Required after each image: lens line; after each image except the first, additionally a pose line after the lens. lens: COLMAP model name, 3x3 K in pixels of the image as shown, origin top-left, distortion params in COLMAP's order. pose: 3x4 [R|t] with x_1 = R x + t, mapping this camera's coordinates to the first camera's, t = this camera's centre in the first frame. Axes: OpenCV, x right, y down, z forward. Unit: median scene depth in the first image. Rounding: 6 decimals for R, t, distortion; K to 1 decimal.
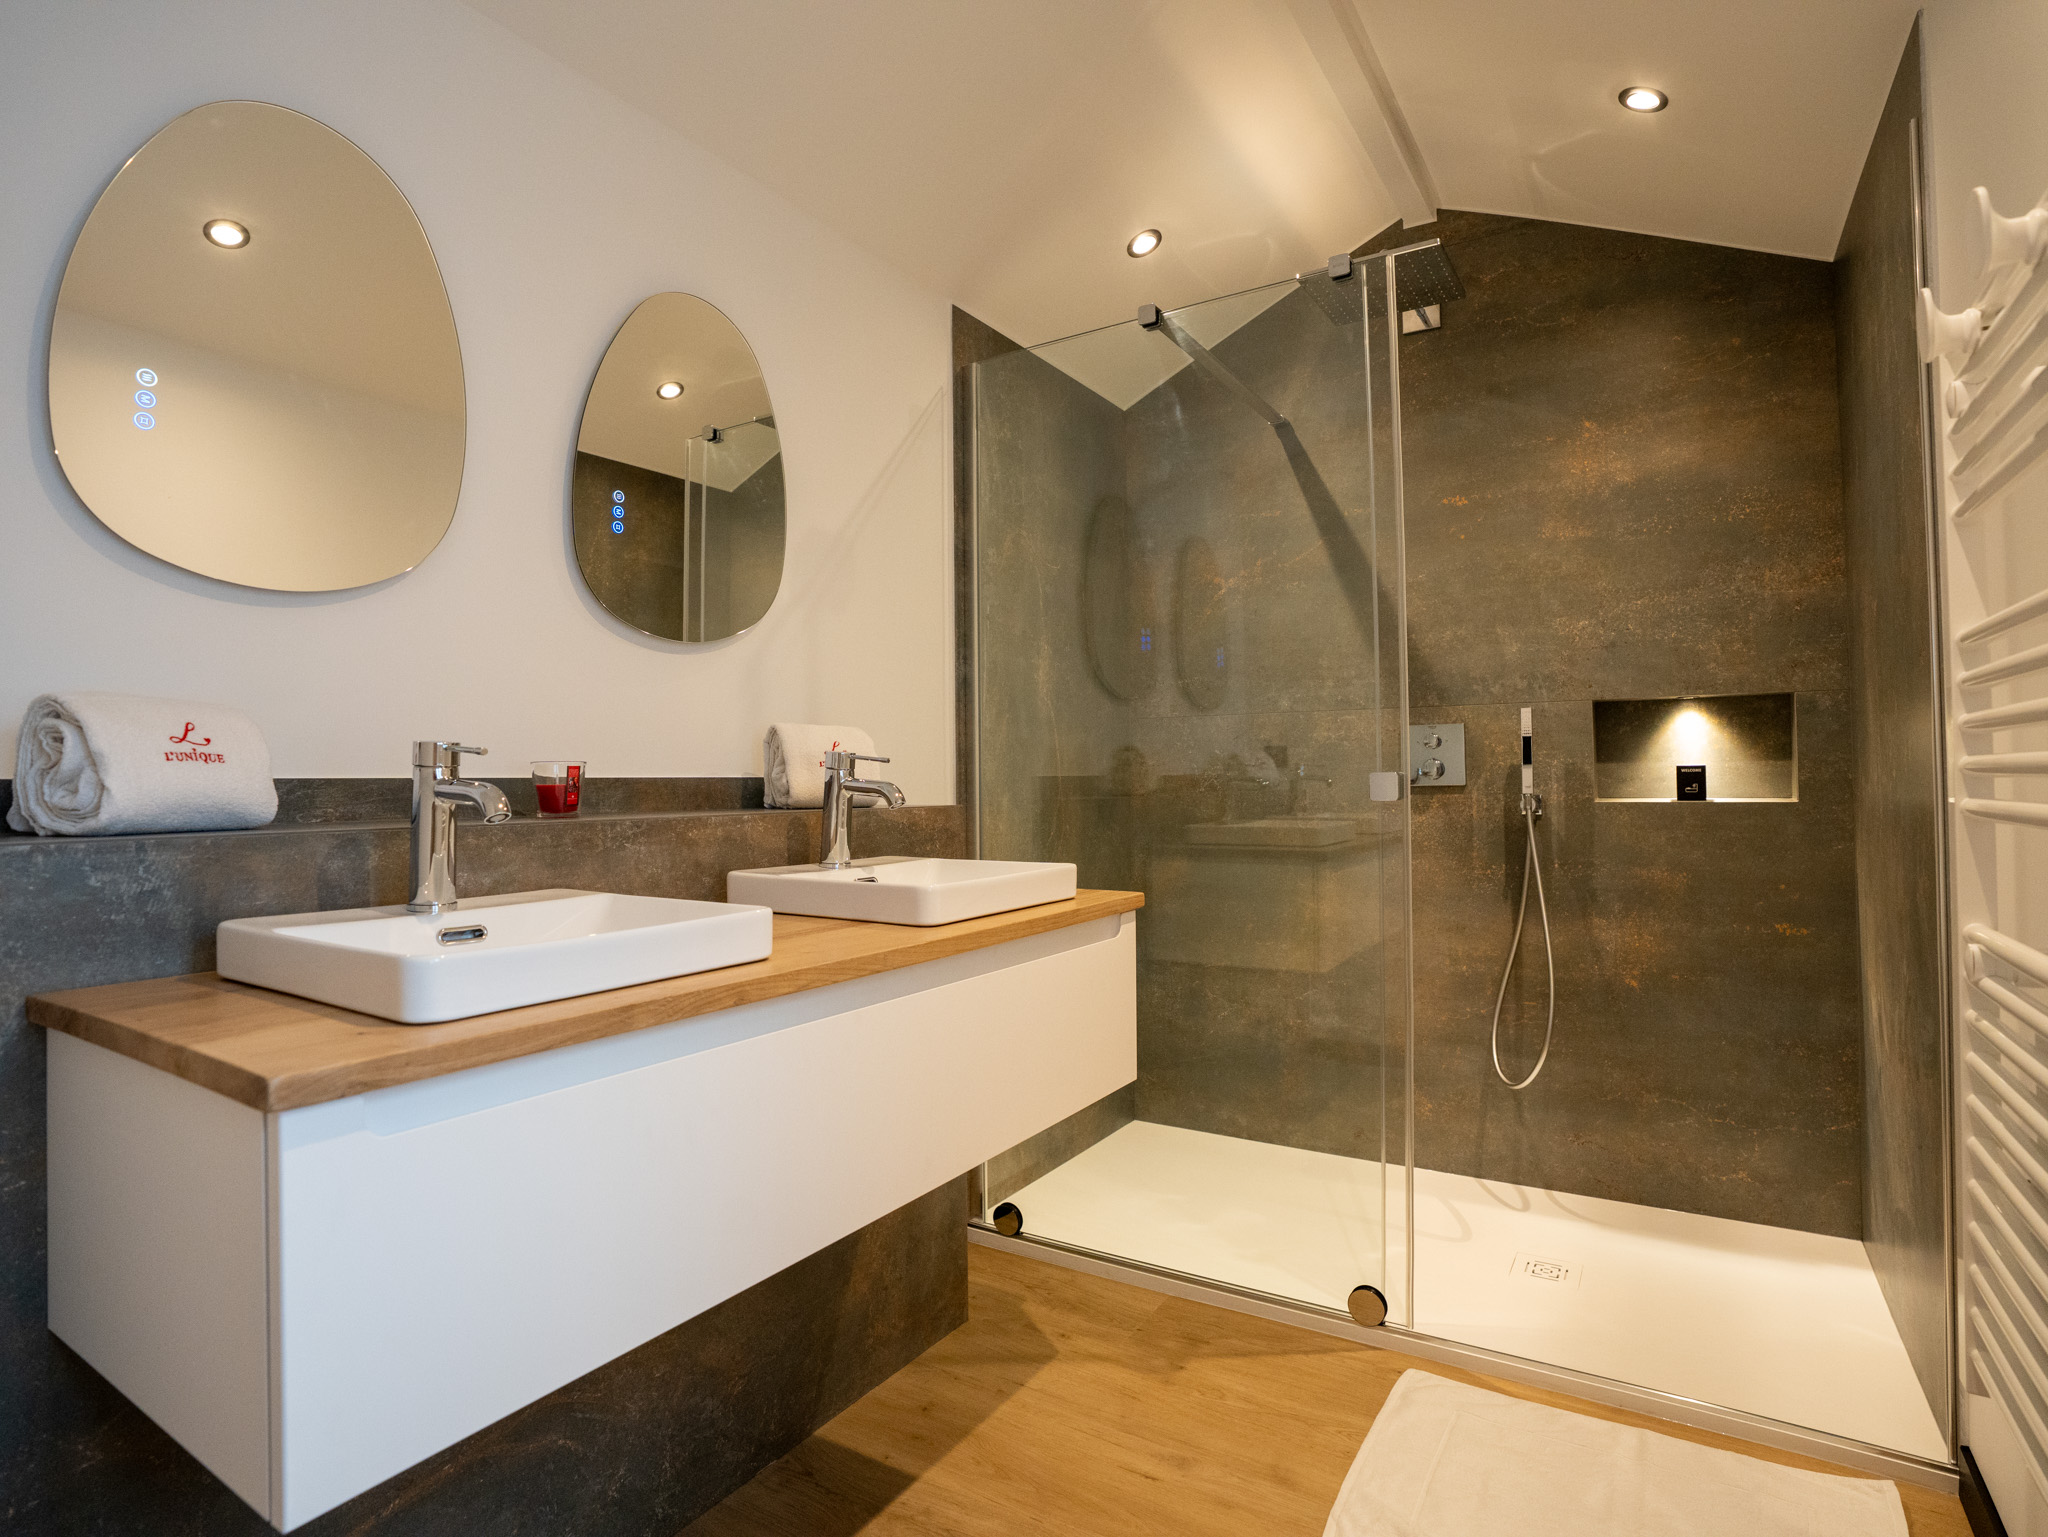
lens RADIAL K [[1042.2, 0, 1030.6], [0, 1042.2, 762.4], [0, 0, 1]] dist [-0.077840, 0.033660]
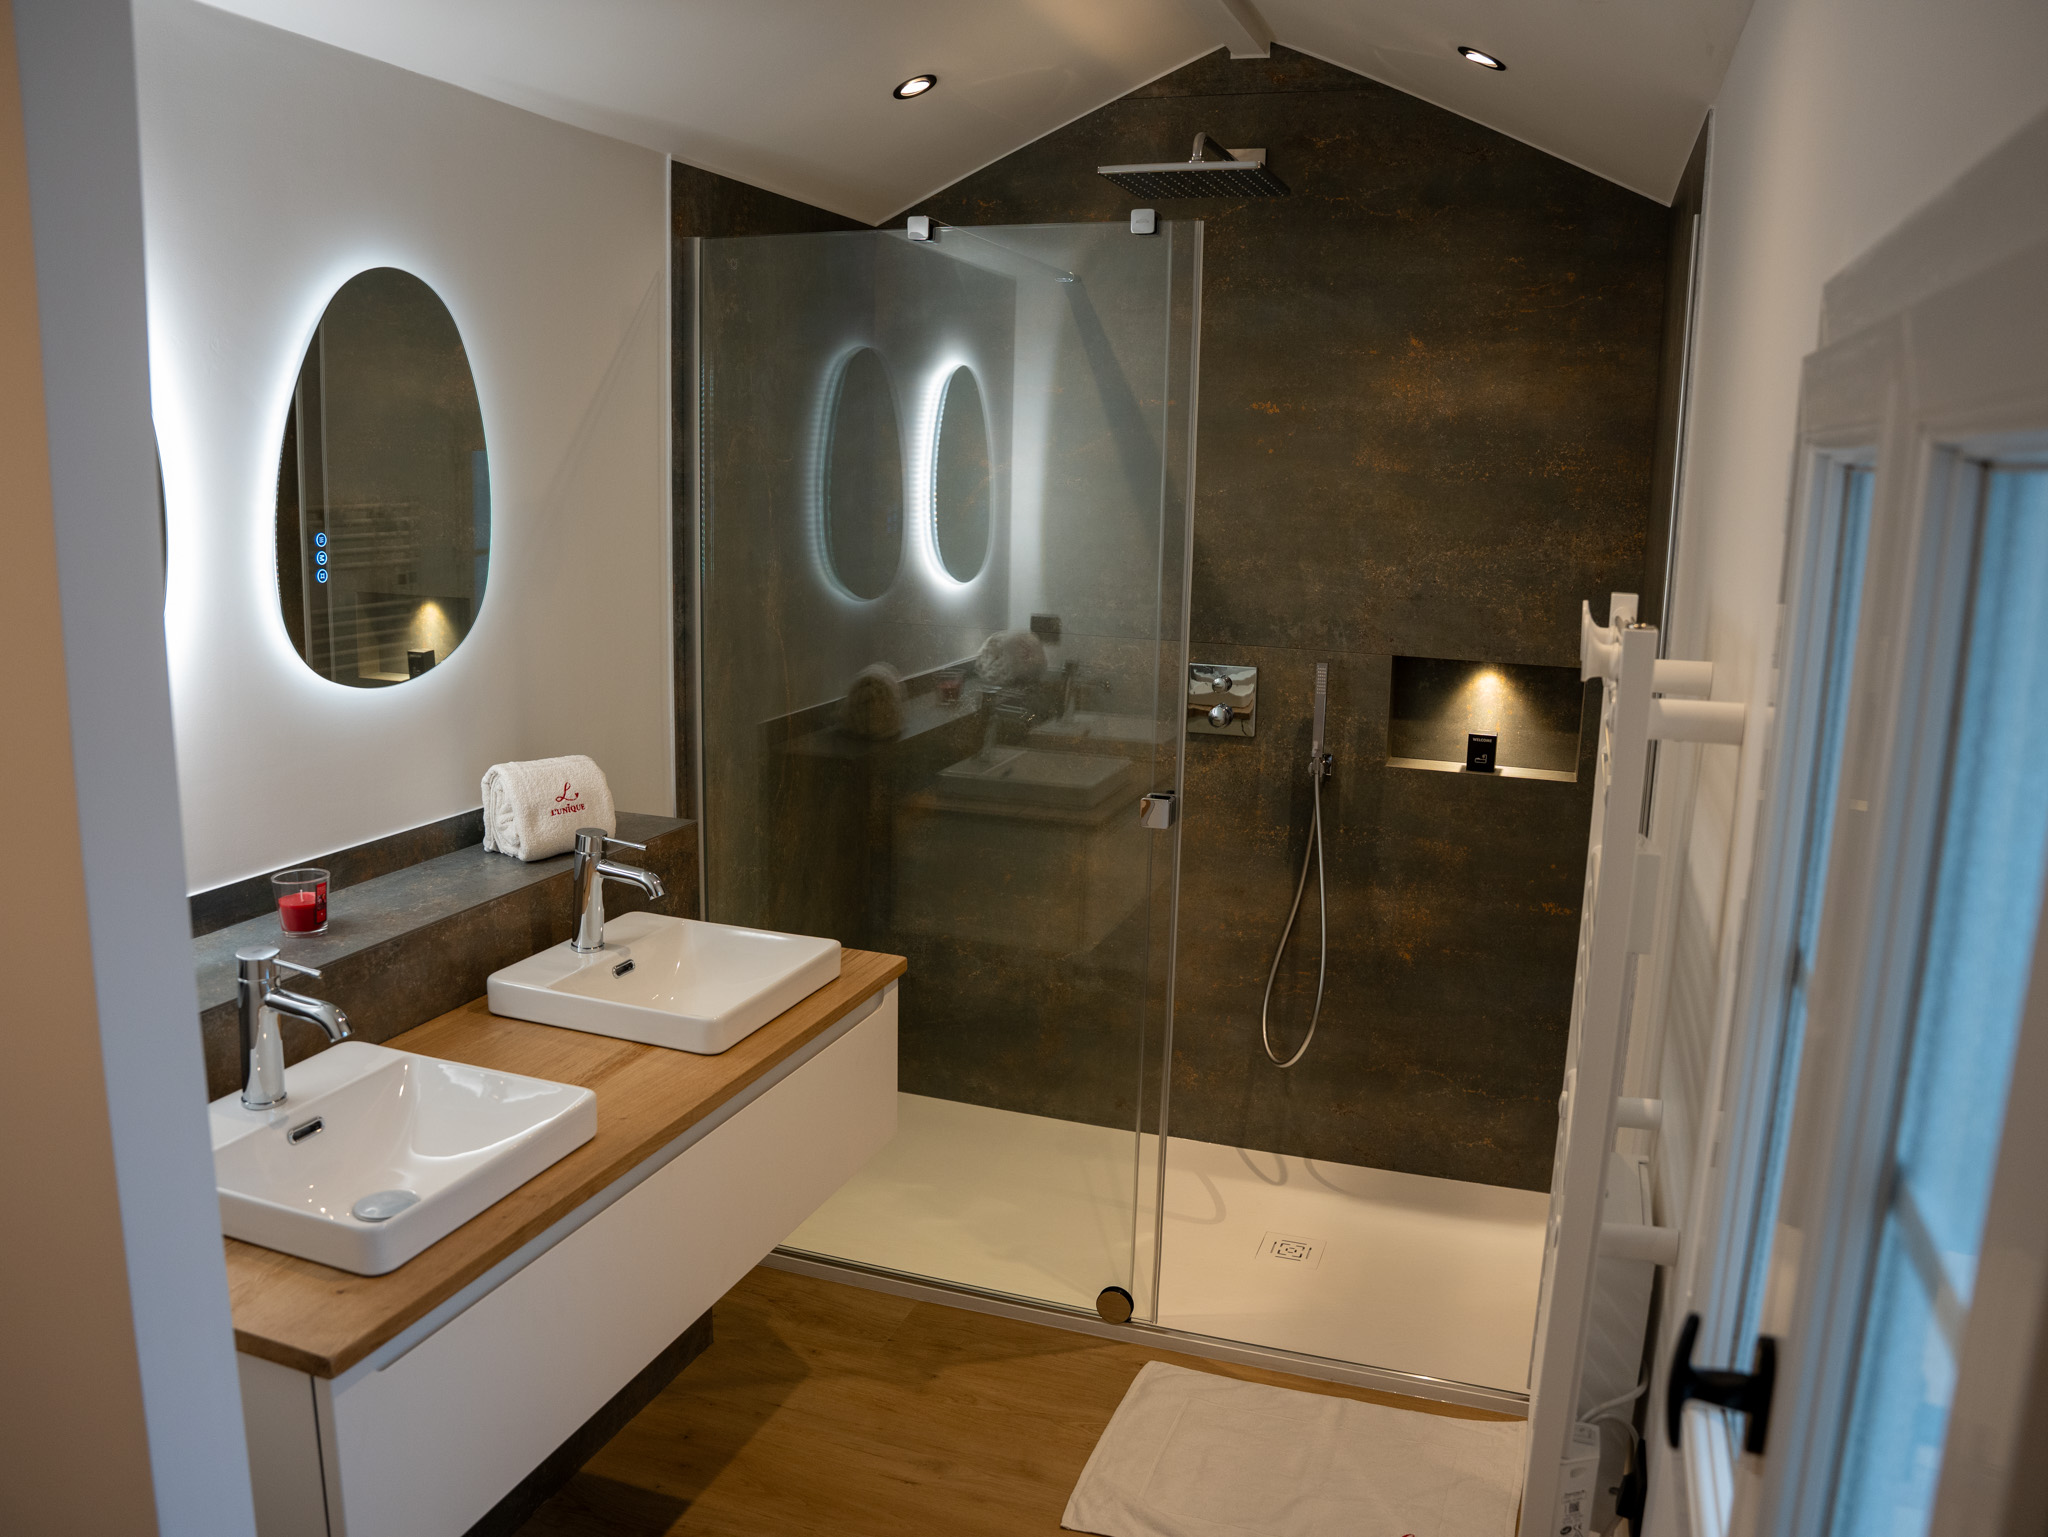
lens RADIAL K [[1537.7, 0, 1024.0], [0, 1537.7, 768.5], [0, 0, 1]] dist [-0.172229, 0.117953]
pose [[0.975680, -0.008139, 0.219050, -0.066290], [-0.038145, 0.977759, 0.206233, -0.236358], [-0.215857, -0.209573, 0.953669, -0.243845]]
